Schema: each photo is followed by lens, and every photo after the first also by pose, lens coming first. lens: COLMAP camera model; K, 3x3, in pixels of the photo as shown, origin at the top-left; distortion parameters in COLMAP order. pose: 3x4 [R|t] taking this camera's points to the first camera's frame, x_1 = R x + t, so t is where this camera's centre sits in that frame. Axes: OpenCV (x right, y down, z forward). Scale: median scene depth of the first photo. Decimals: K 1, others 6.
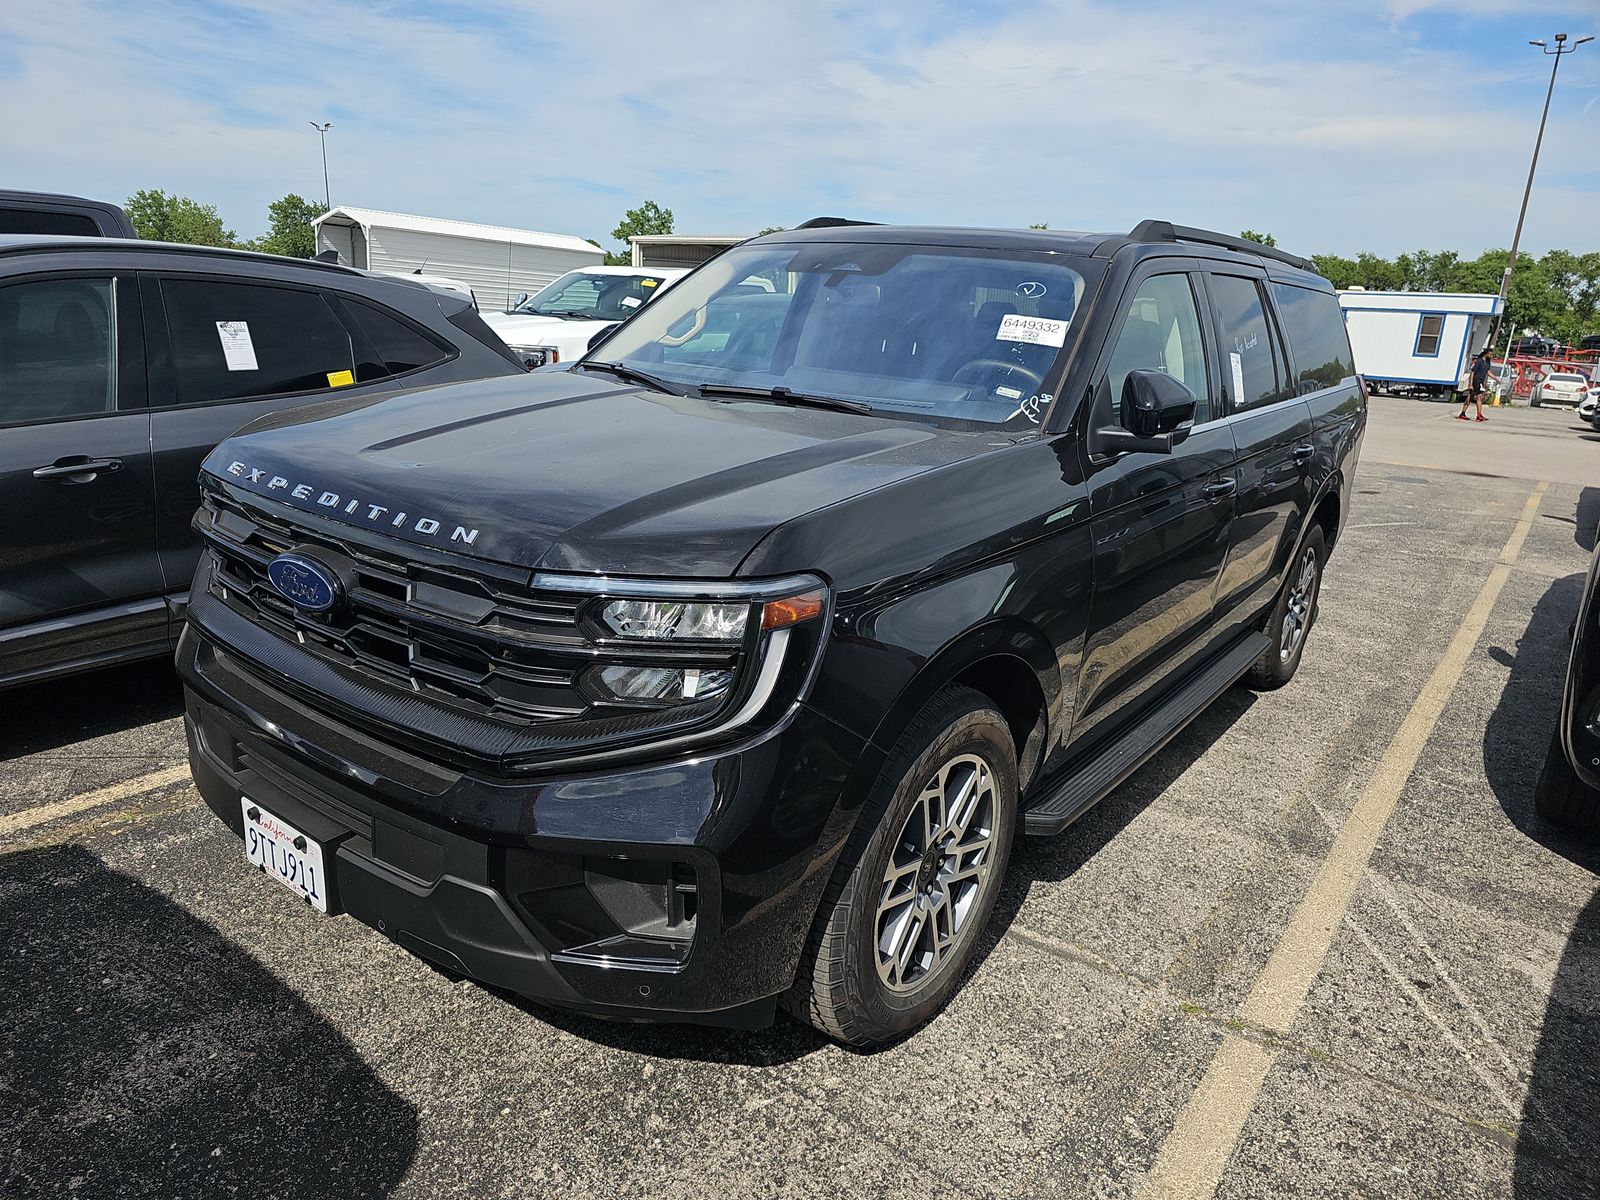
lens RADIAL K [[1063.7, 0, 784.4], [0, 1063.7, 604.8], [0, 0, 1]] dist [0.037523, -0.034616]
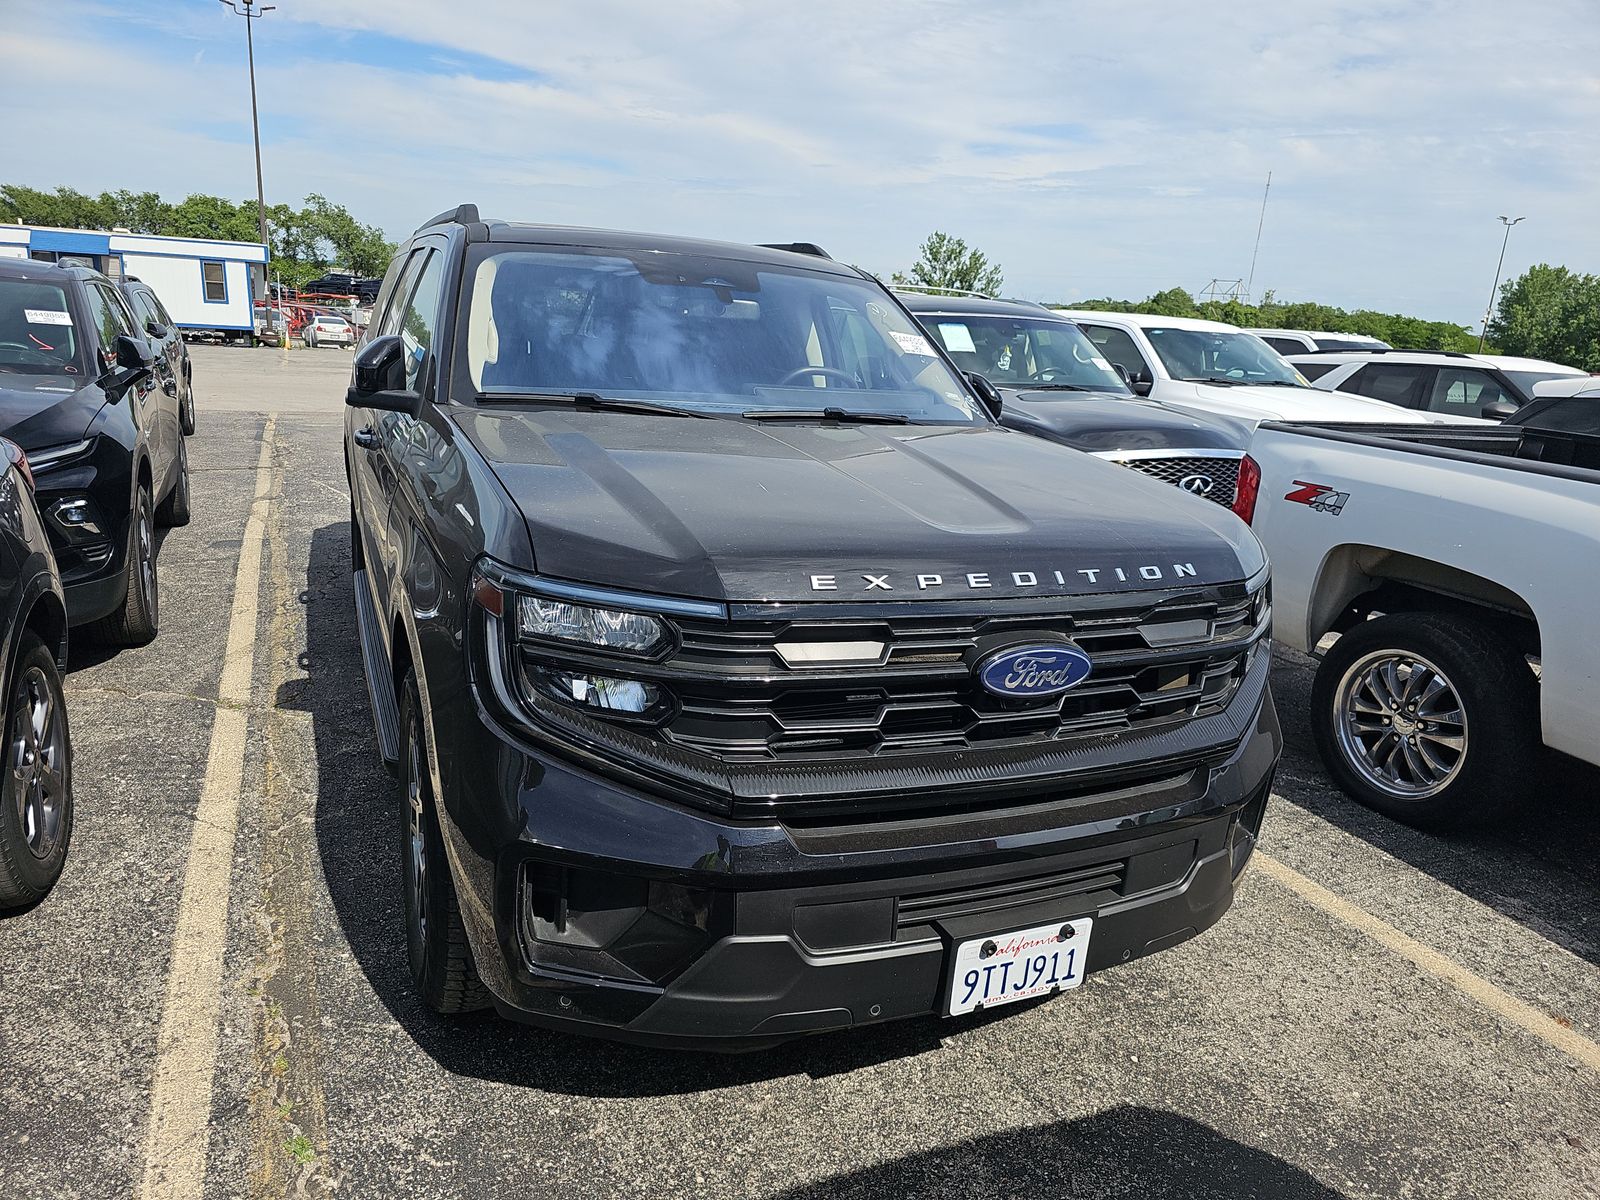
lens RADIAL K [[1063.7, 0, 784.4], [0, 1063.7, 604.8], [0, 0, 1]] dist [0.037523, -0.034616]
pose [[0.478857, -0.248804, 0.841898, -0.077772], [0.204159, 0.964267, 0.168845, -0.016351], [-0.853824, 0.091028, 0.512542, 0.041443]]
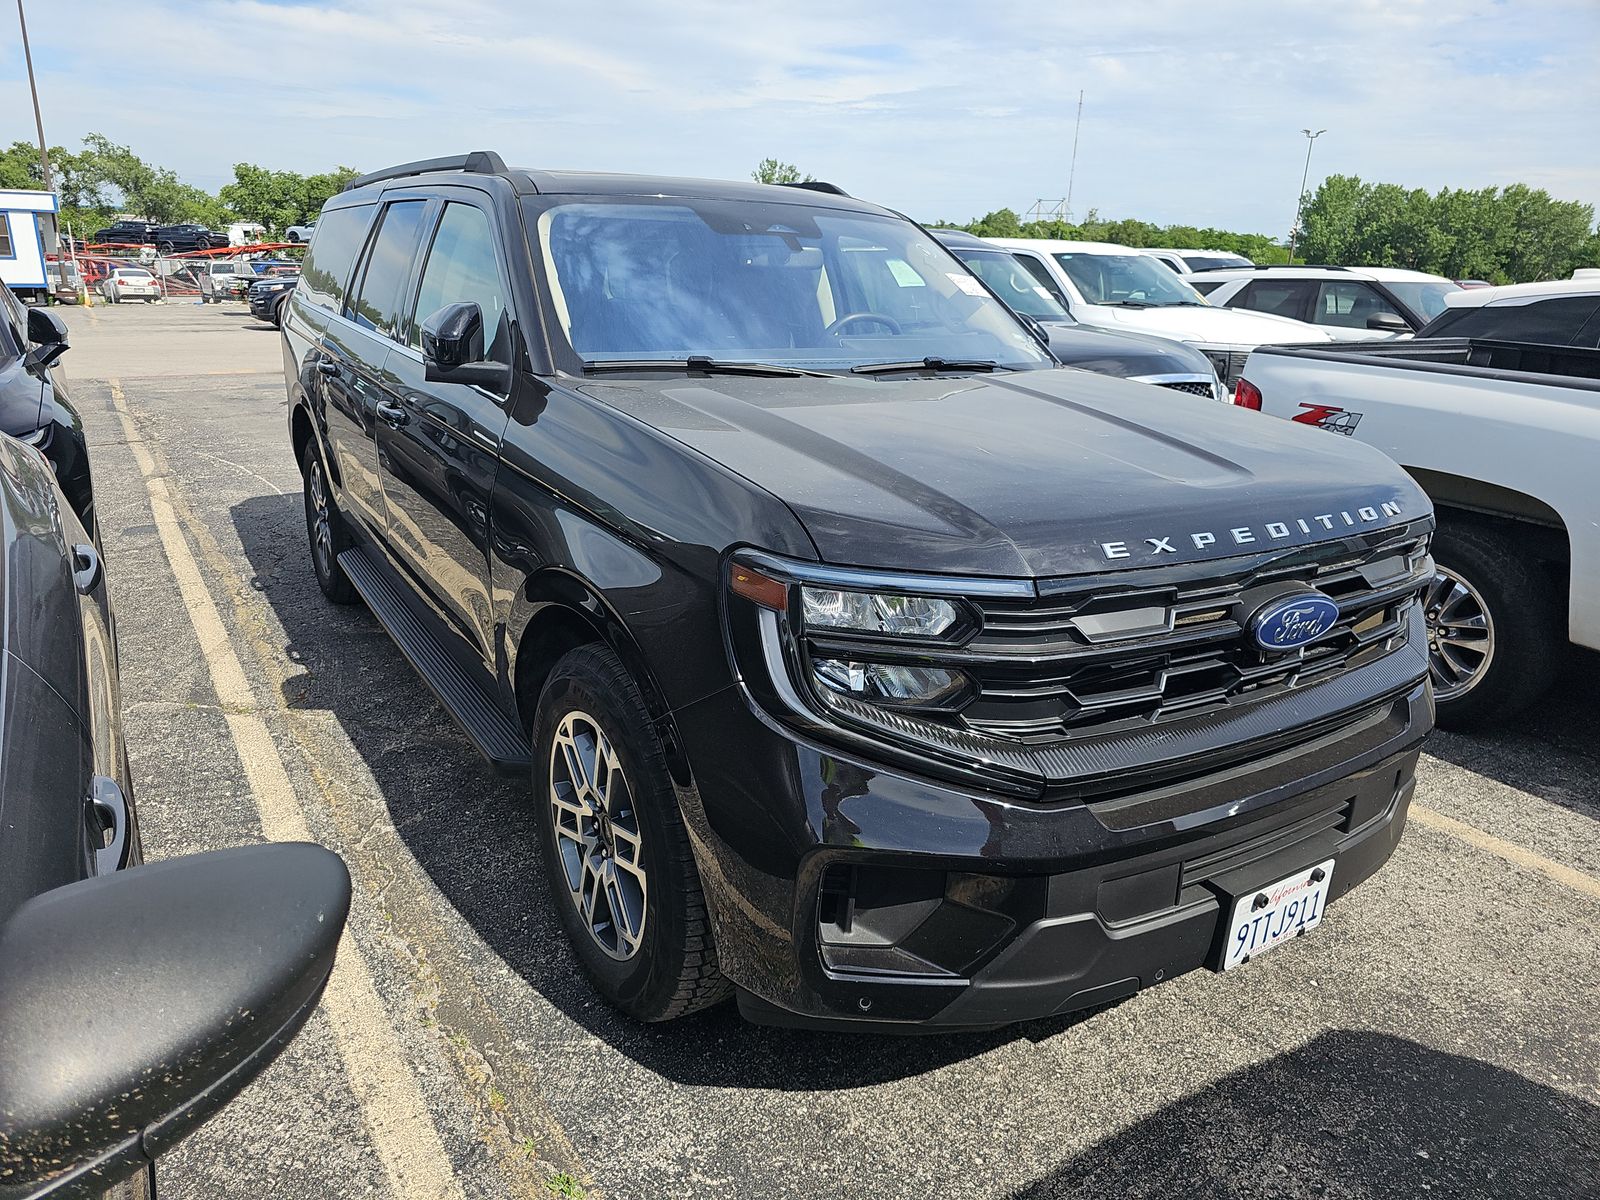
lens RADIAL K [[1066.8, 0, 766.0], [0, 1066.8, 593.9], [0, 0, 1]] dist [0.035699, -0.035185]
pose [[0.352840, -0.320943, 0.878920, -0.083449], [0.247498, 0.937890, 0.243118, -0.022519], [-0.902357, 0.131749, 0.410358, 0.060444]]
